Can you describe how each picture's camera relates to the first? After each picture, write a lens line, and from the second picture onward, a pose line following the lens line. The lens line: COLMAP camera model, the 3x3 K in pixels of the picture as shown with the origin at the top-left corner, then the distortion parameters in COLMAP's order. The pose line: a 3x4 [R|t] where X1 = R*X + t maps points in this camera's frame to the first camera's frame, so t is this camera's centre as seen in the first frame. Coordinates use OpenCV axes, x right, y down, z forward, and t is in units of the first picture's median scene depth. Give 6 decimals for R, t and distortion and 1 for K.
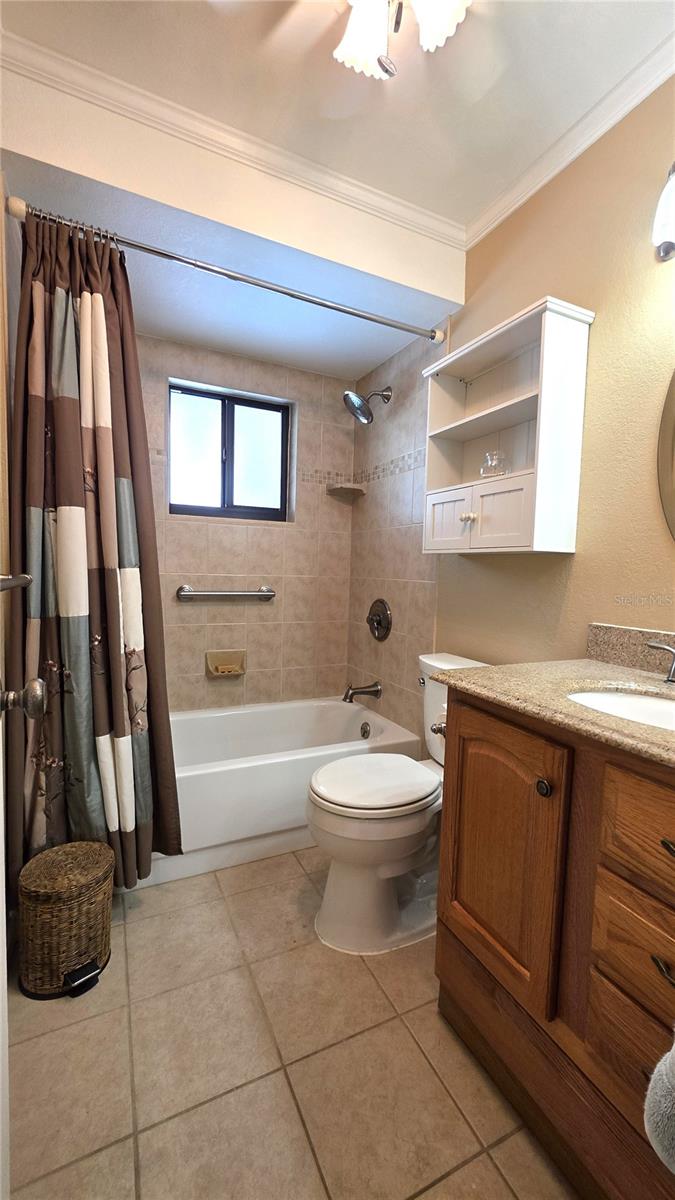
lens RADIAL K [[485.0, 0, 340.3], [0, 485.0, 602.7], [0, 0, 1]] dist [0.004888, 0.000681]
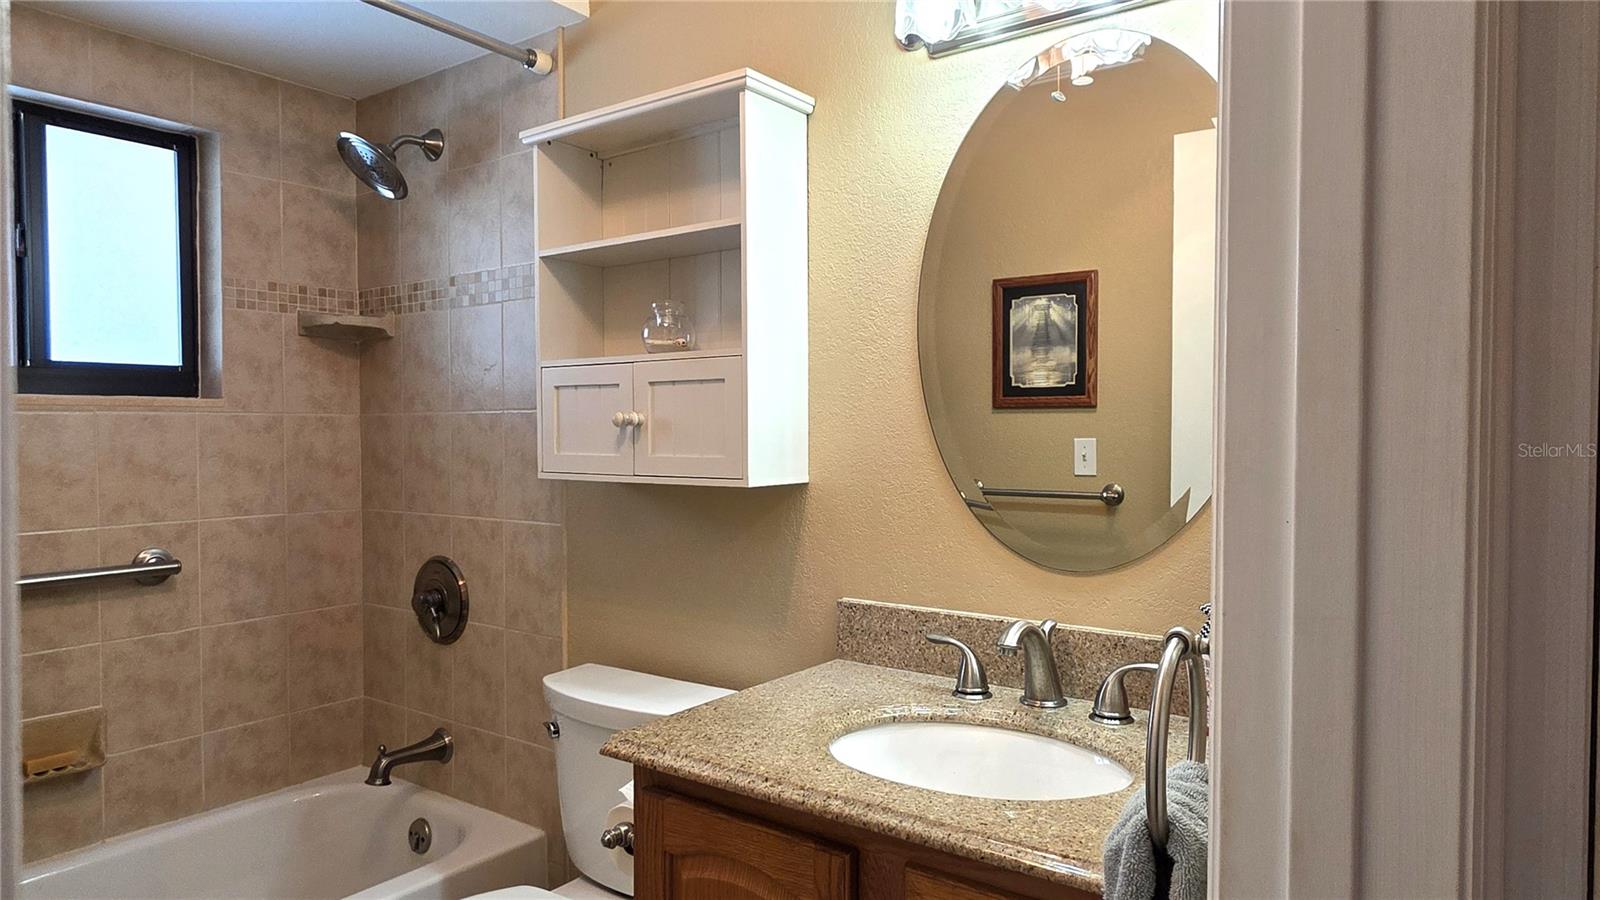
lens RADIAL K [[981.0, 0, 797.8], [0, 981.0, 449.1], [0, 0, 1]] dist [0.013578, -0.008193]
pose [[0.880685, -0.044137, 0.471641, -0.088233], [0.061874, 0.997838, -0.022156, -0.102896], [-0.469644, 0.048695, 0.881512, -0.060168]]
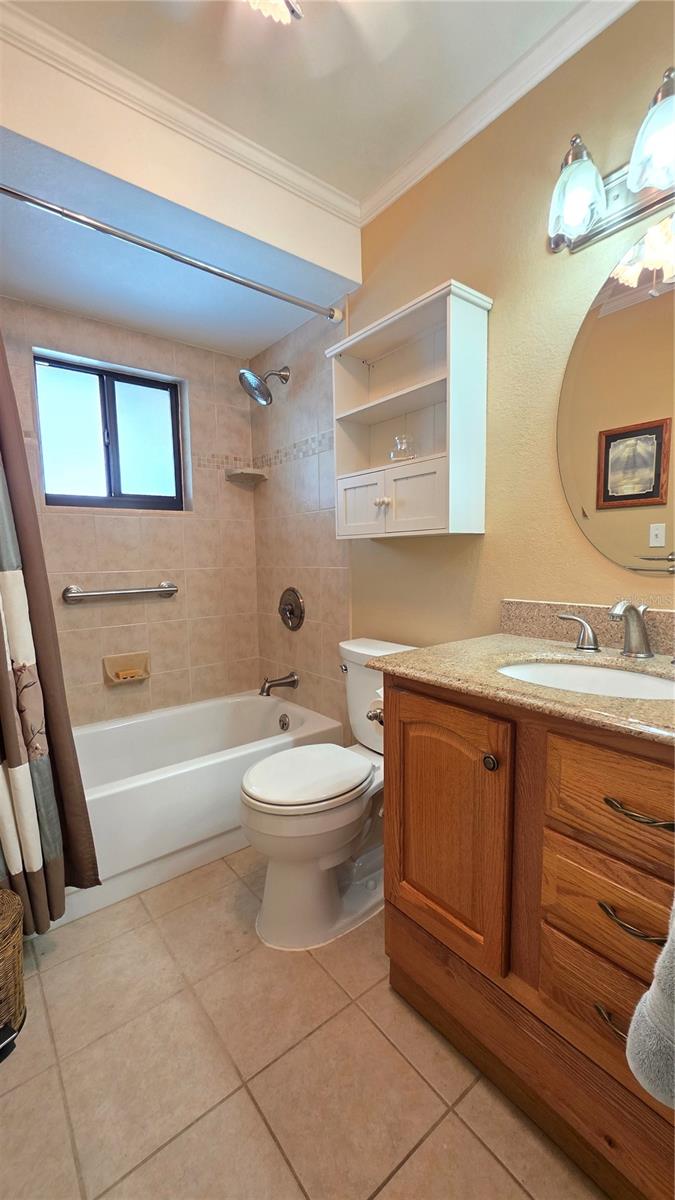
lens RADIAL K [[485.0, 0, 337.1], [0, 485.0, 606.3], [0, 0, 1]] dist [0.004888, 0.000681]
pose [[0.974994, -0.069295, 0.211153, -0.051809], [0.061678, 0.997193, 0.042455, -0.008571], [-0.213502, -0.028370, 0.976531, 0.035688]]
